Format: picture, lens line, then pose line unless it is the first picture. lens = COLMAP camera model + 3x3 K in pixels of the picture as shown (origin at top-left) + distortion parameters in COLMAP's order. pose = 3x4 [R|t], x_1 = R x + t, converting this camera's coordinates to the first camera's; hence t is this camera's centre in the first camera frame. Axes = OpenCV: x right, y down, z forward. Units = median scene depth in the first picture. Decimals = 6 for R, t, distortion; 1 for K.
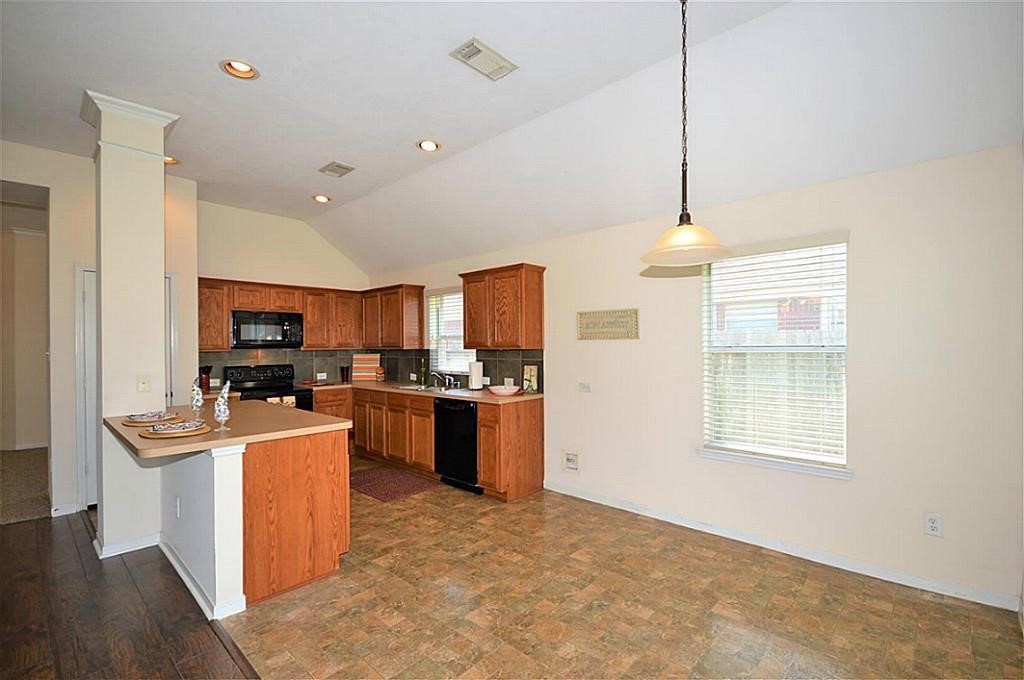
lens RADIAL K [[460.2, 0, 511.0], [0, 460.2, 355.0], [0, 0, 1]] dist [0.000426, -0.009448]
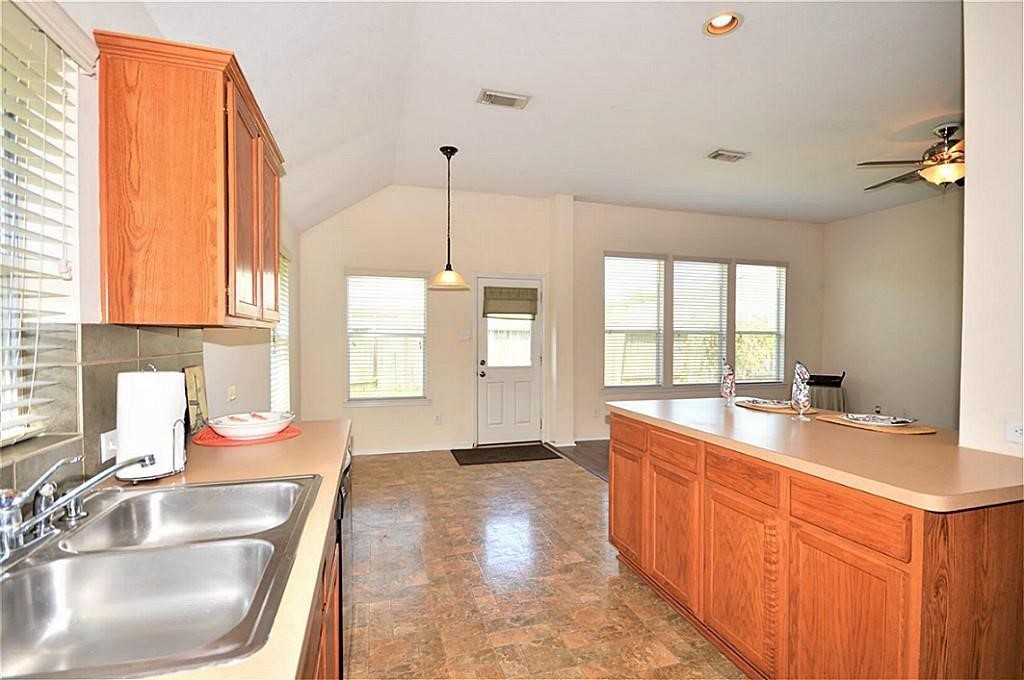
lens RADIAL K [[477.8, 0, 513.6], [0, 477.8, 346.0], [0, 0, 1]] dist [0.002055, 0.000201]
pose [[-0.861720, -0.007126, 0.507334, -0.523037], [0.015448, 0.999069, 0.040273, -0.013691], [-0.507149, 0.042542, -0.860808, 1.486440]]
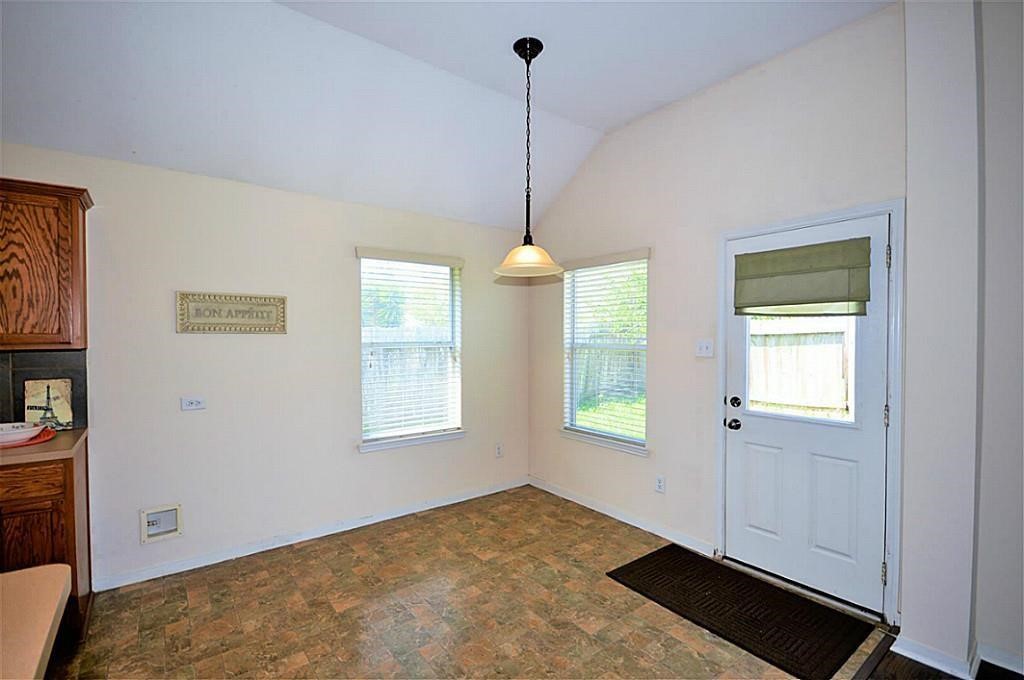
lens RADIAL K [[461.4, 0, 515.6], [0, 461.4, 345.4], [0, 0, 1]] dist [0.034258, -0.022527]
pose [[0.157723, -0.008905, 0.987443, -0.483981], [0.023989, 0.999699, 0.005184, -0.007788], [-0.987192, 0.022870, 0.157889, 0.459870]]
